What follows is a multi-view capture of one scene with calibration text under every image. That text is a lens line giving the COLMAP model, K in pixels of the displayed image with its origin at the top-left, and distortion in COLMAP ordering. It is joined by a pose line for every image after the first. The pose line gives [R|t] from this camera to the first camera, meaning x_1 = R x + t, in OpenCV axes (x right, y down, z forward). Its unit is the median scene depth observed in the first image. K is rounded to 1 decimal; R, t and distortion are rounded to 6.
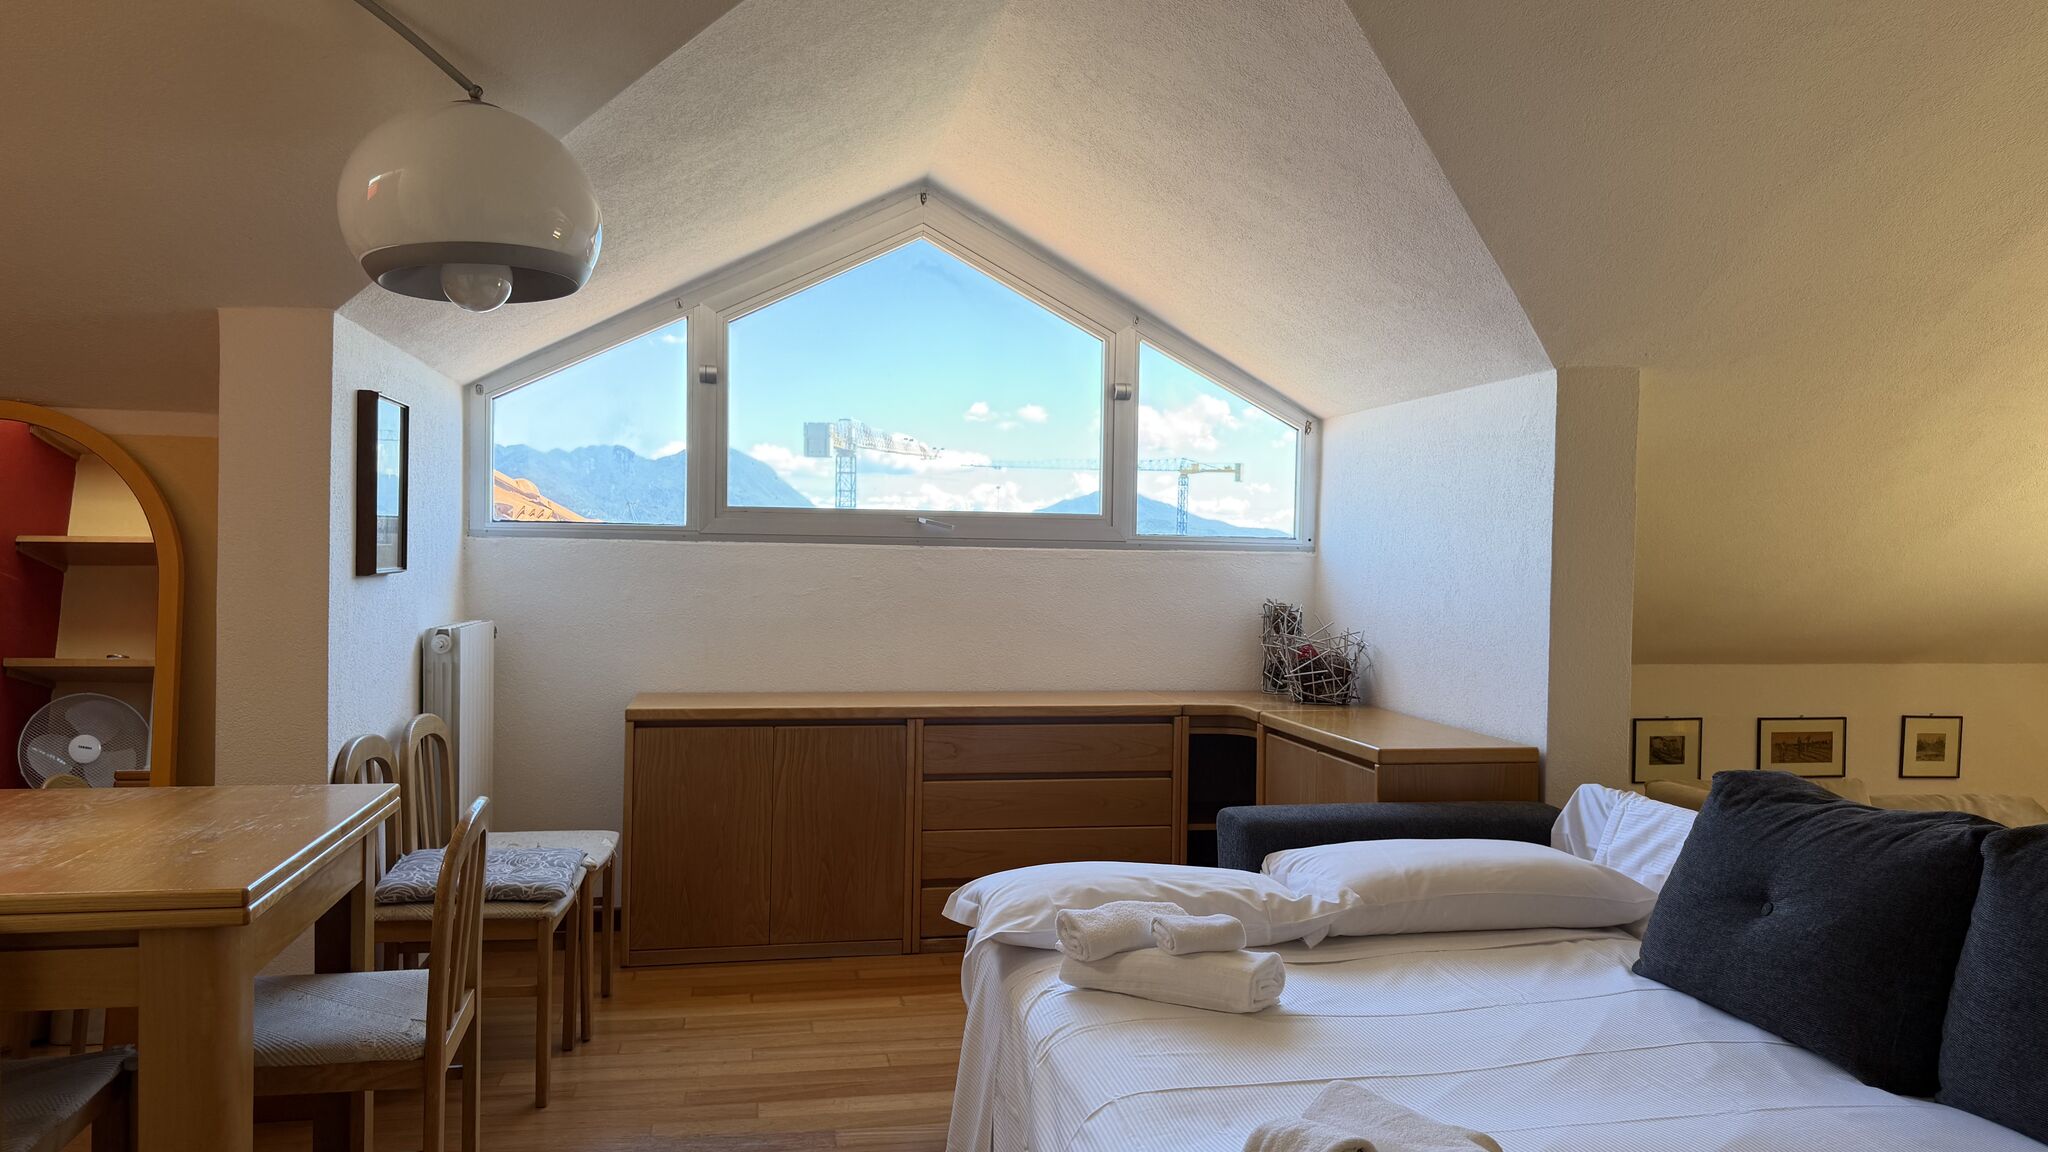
lens RADIAL K [[1463.9, 0, 1024.0], [0, 1463.9, 576.0], [0, 0, 1]] dist [-0.001156, -0.000814]
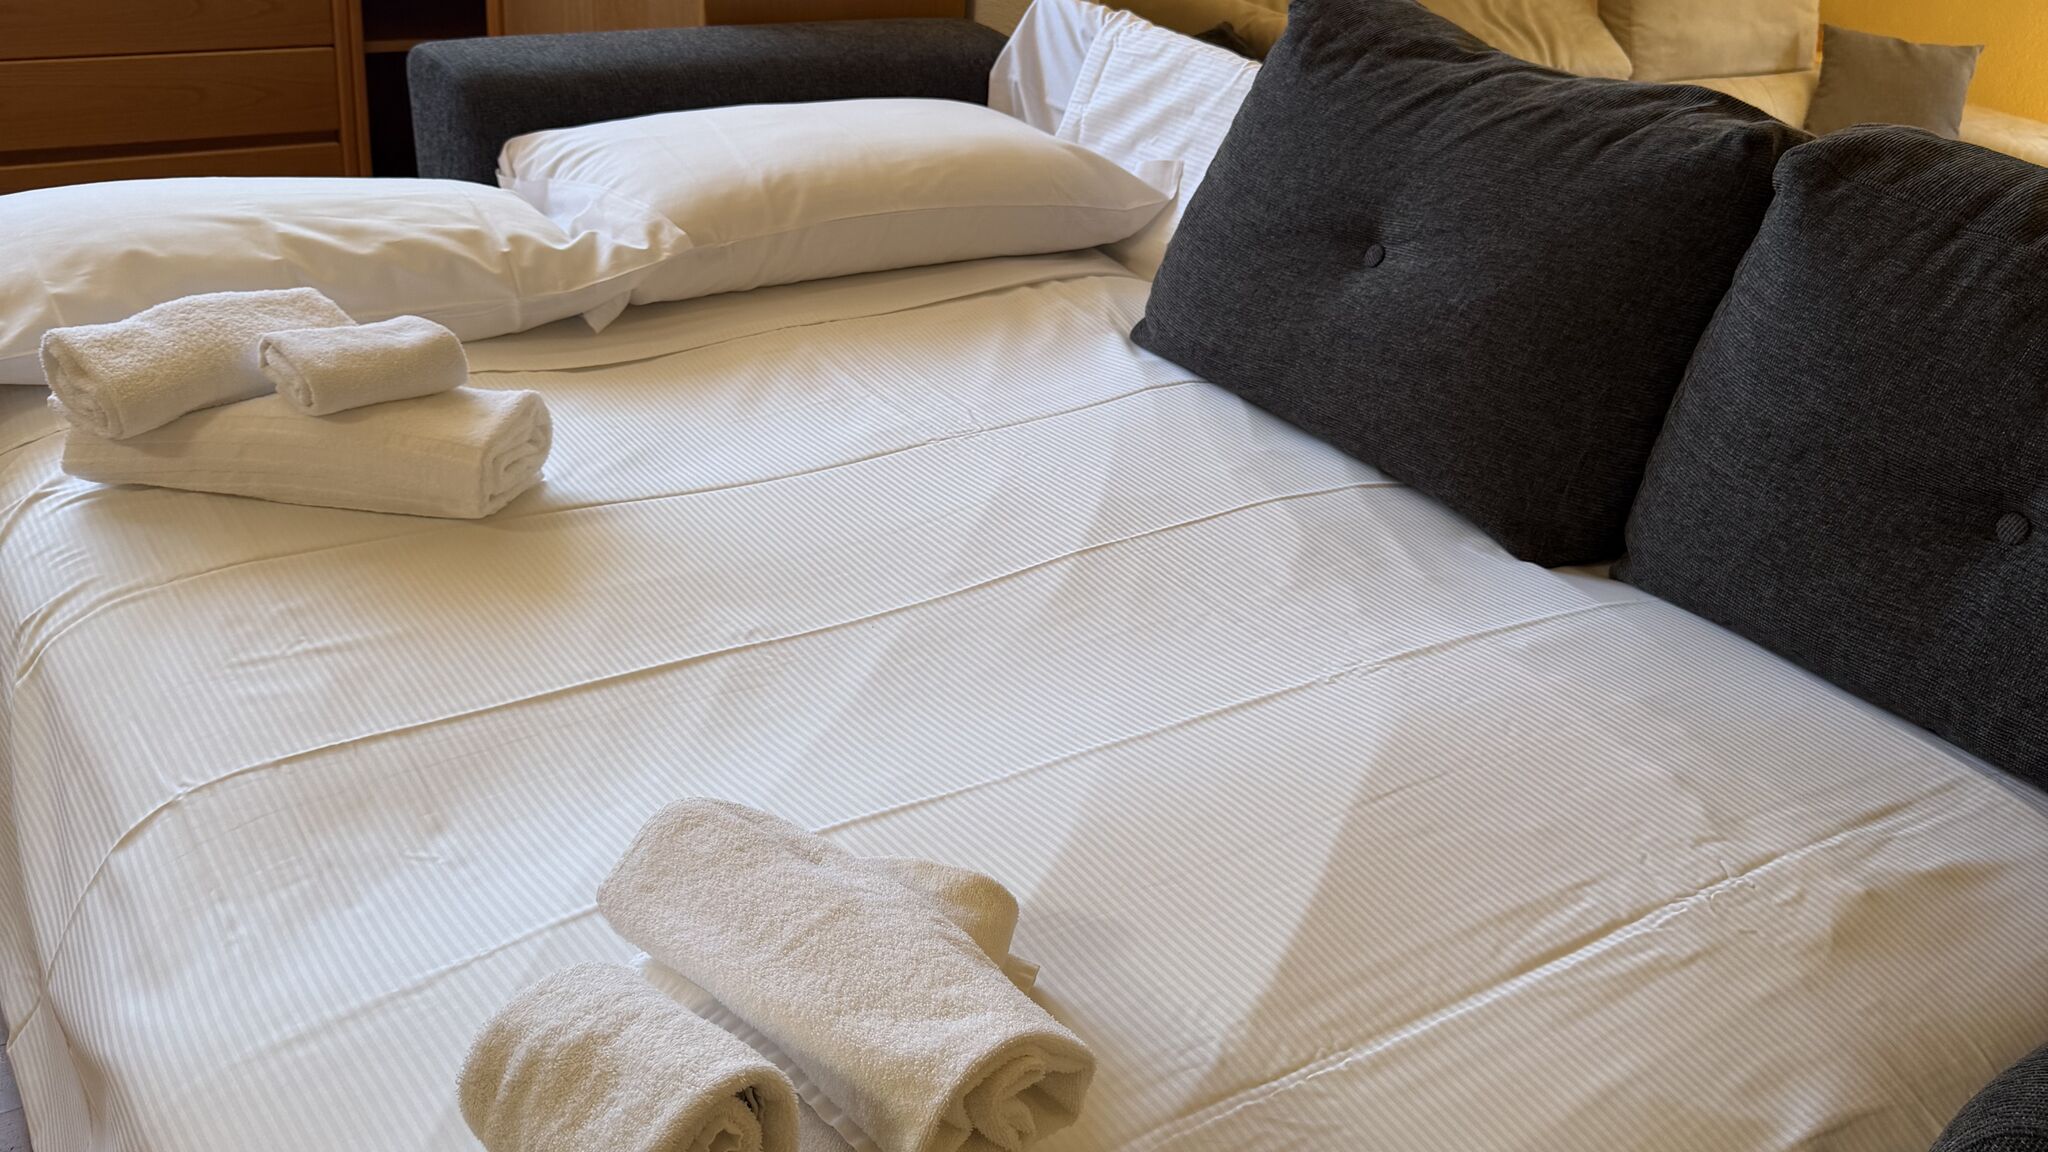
lens RADIAL K [[1924.4, 0, 996.6], [0, 1924.4, 549.9], [0, 0, 1]] dist [0.192719, -0.482961]
pose [[0.923451, -0.110325, 0.367513, 0.062571], [-0.064750, 0.899237, 0.432642, 0.005708], [-0.378213, -0.423321, 0.823259, 0.336341]]
